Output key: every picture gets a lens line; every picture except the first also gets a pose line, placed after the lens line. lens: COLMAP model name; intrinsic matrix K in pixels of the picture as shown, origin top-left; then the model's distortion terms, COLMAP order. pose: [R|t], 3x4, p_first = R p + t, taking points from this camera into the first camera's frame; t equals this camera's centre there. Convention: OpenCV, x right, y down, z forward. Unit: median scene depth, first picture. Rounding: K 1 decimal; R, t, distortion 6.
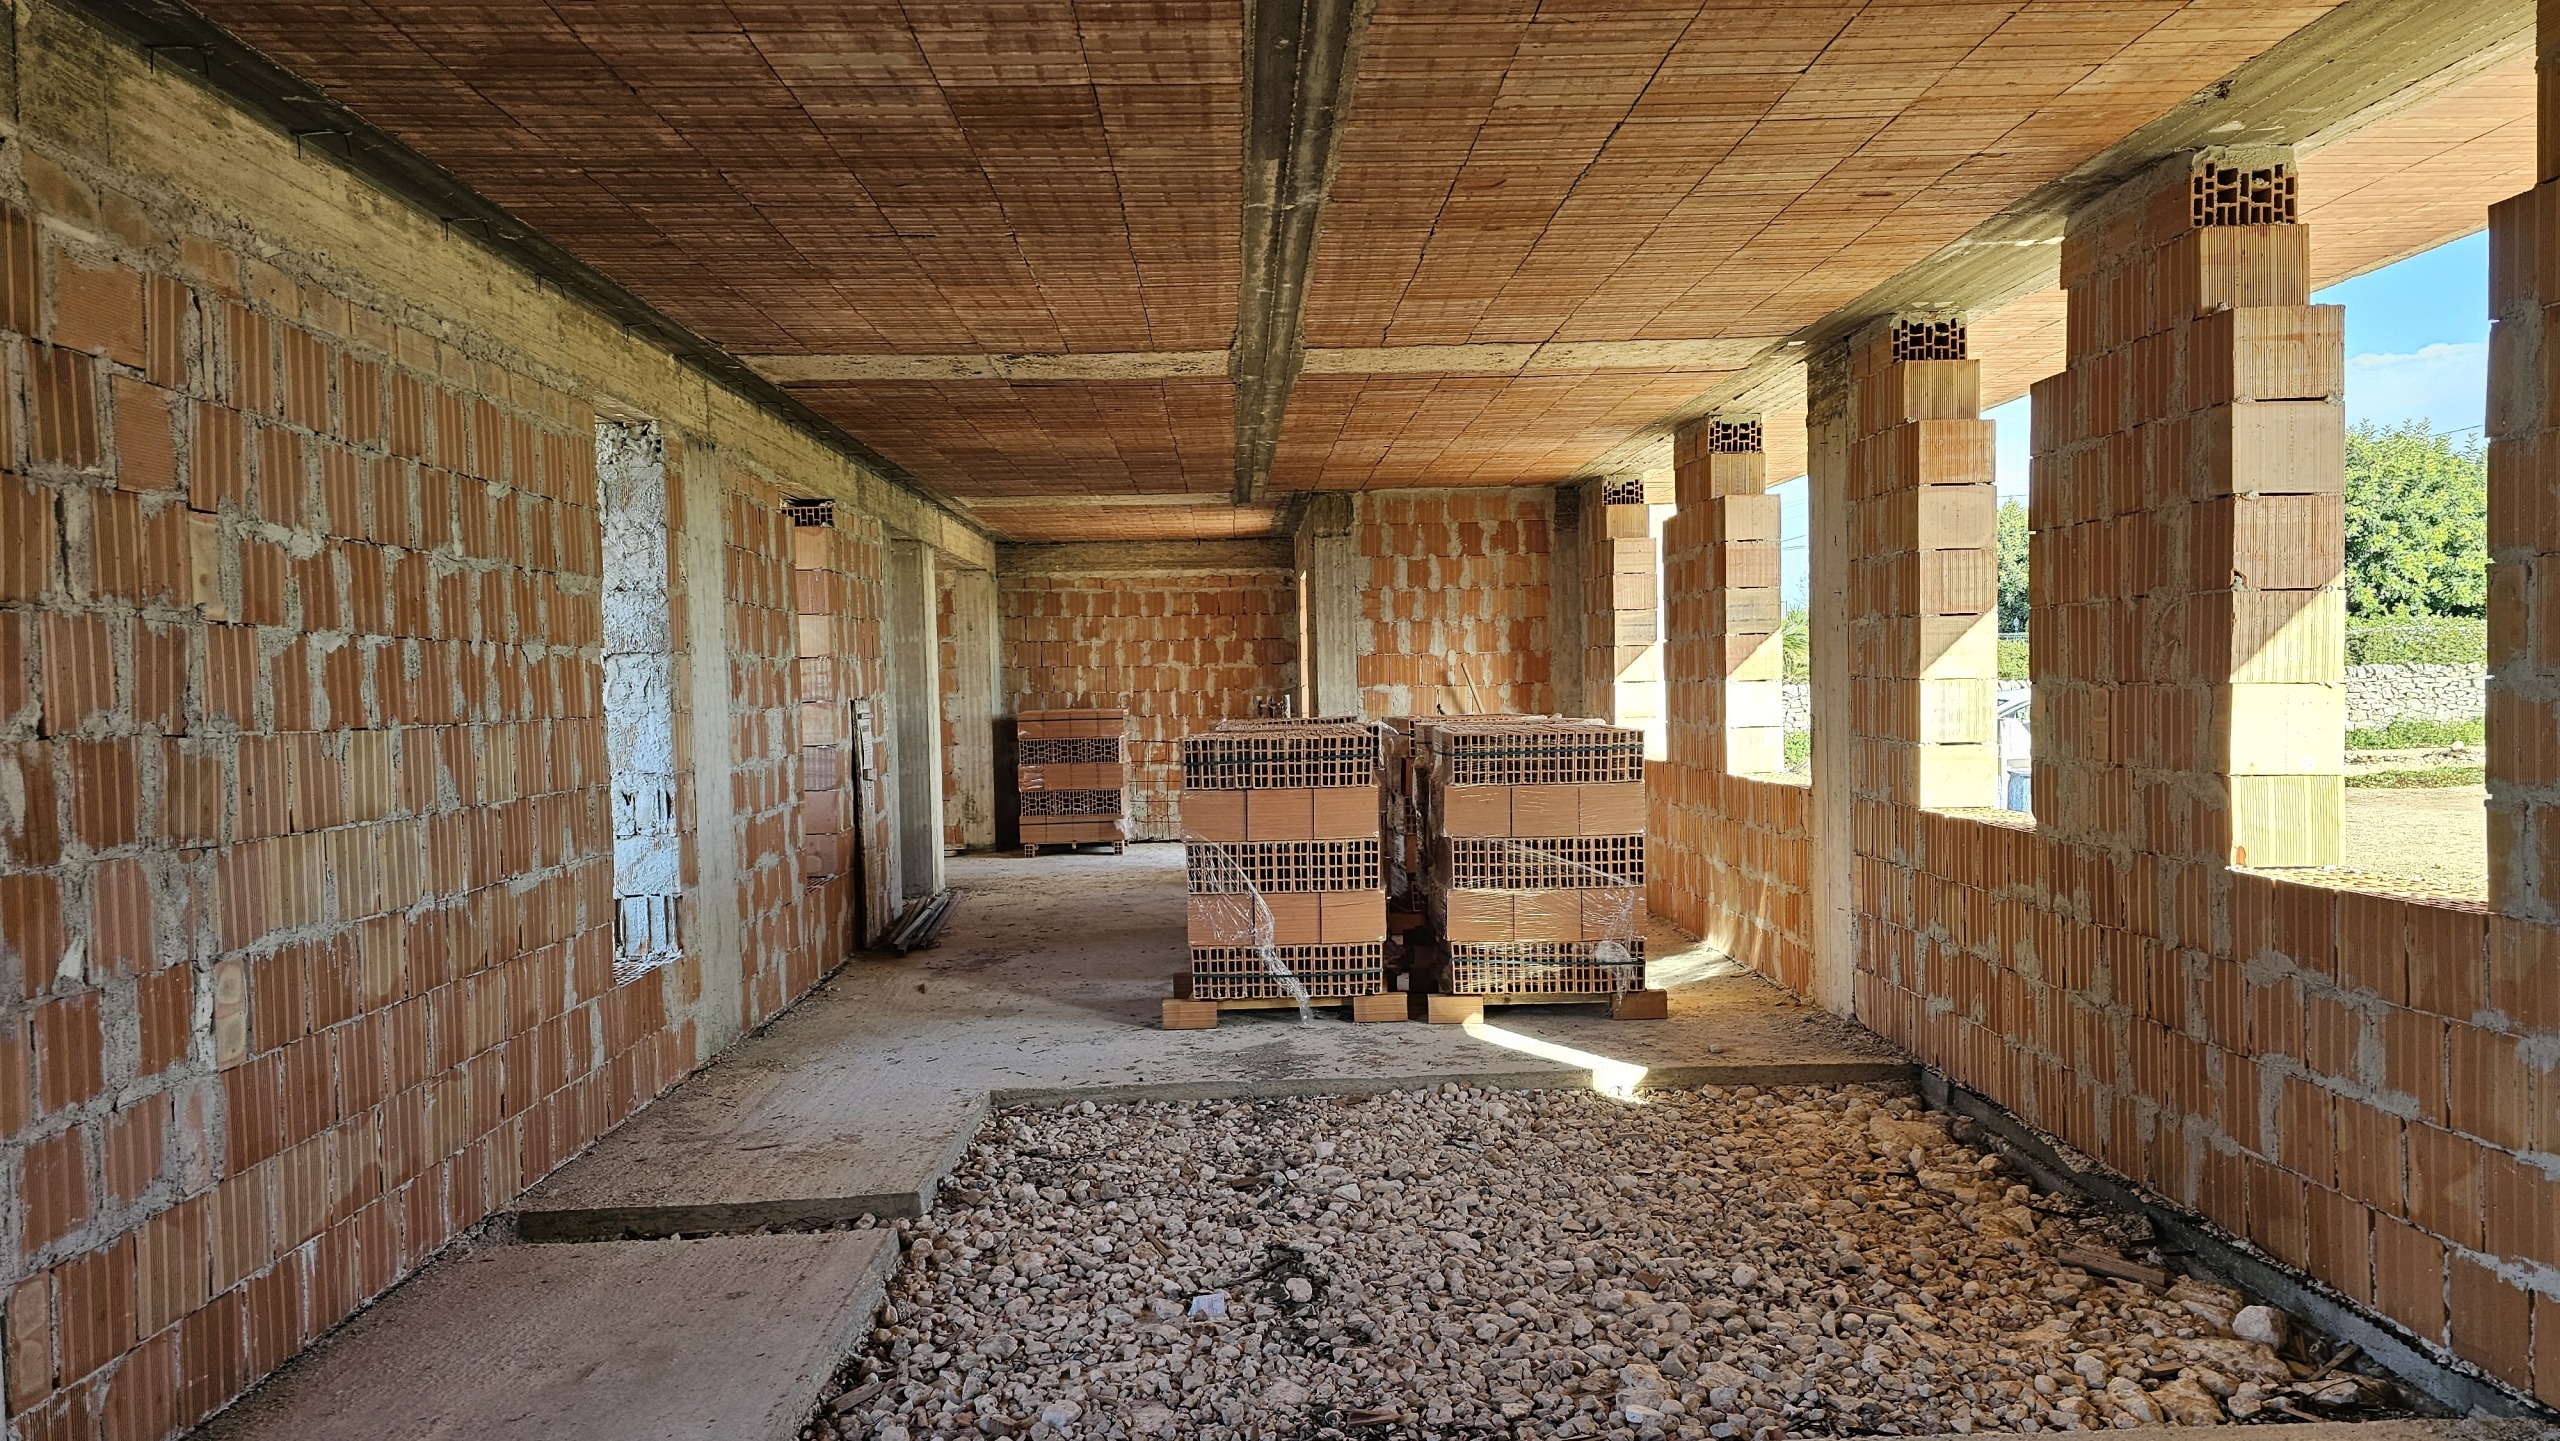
lens RADIAL K [[1700.1, 0, 1278.6], [0, 1700.1, 746.1], [0, 0, 1]] dist [0.077495, -0.086664]
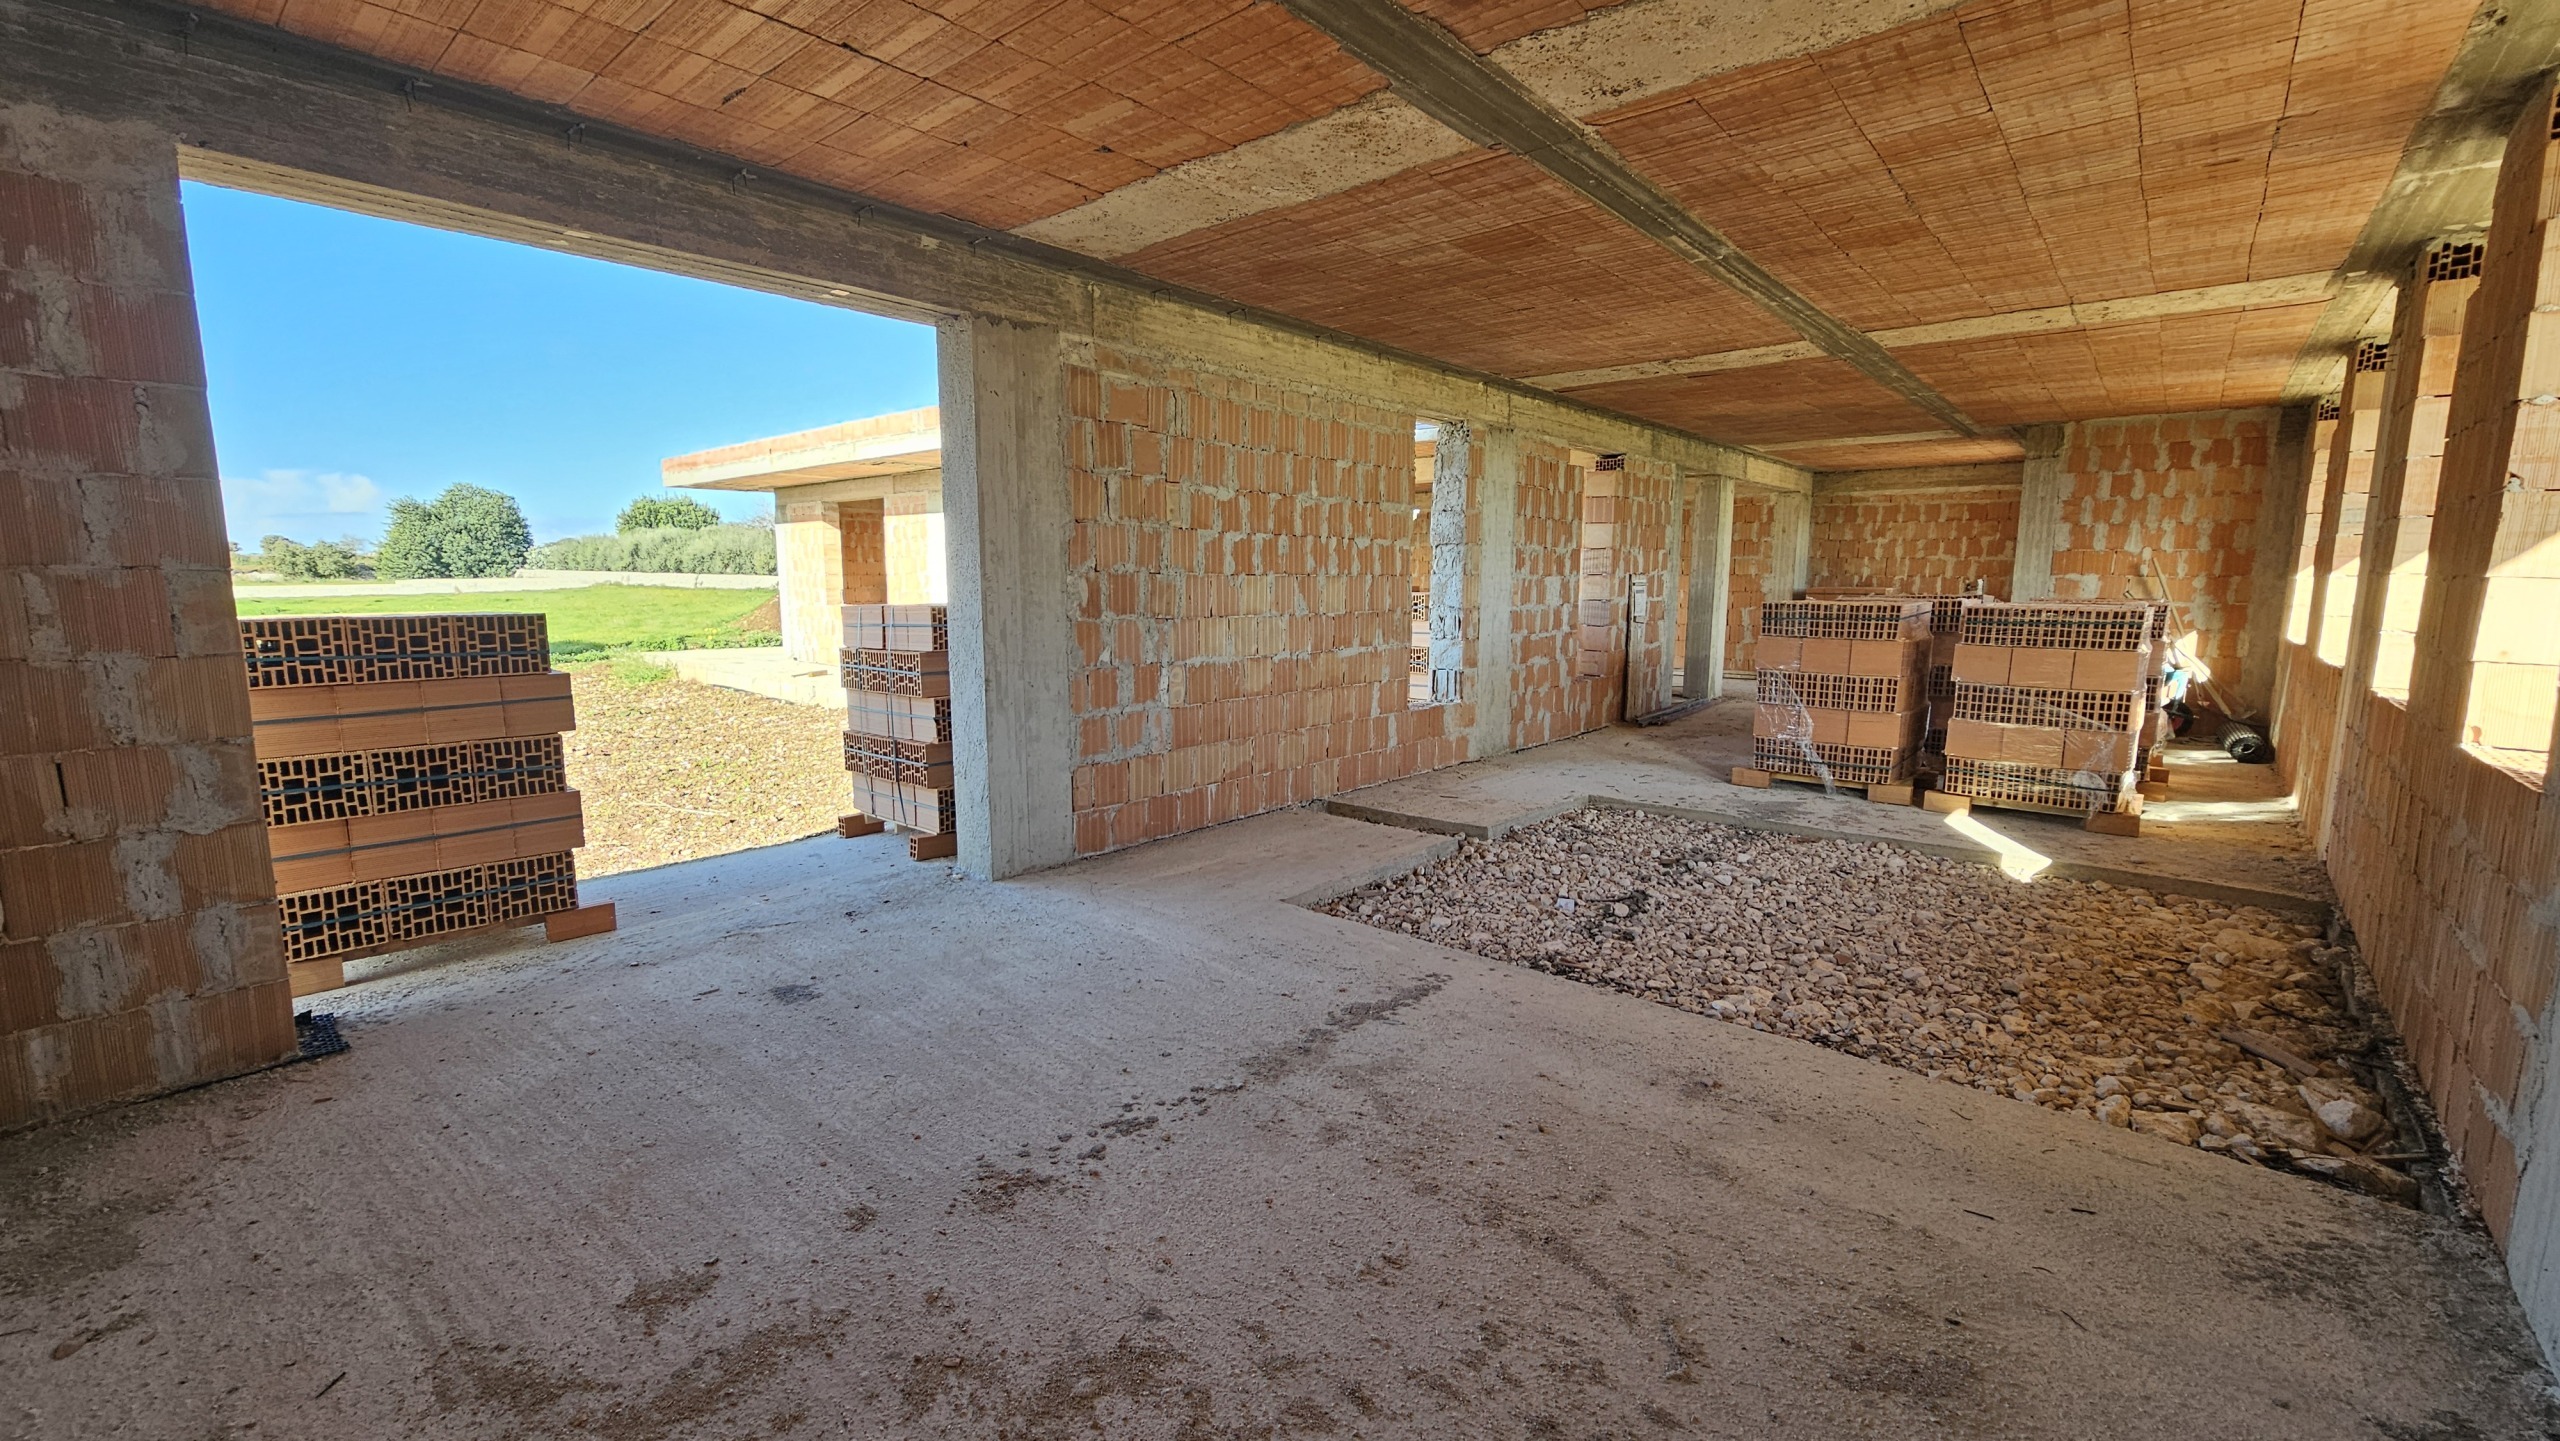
lens RADIAL K [[1049.0, 0, 1267.2], [0, 1049.0, 728.3], [0, 0, 1]] dist [0.004491, -0.003277]
pose [[0.728909, 0.124342, -0.673225, 0.278481], [-0.046066, 0.990047, 0.132981, 0.003438], [0.683059, -0.065918, 0.727382, -0.013269]]
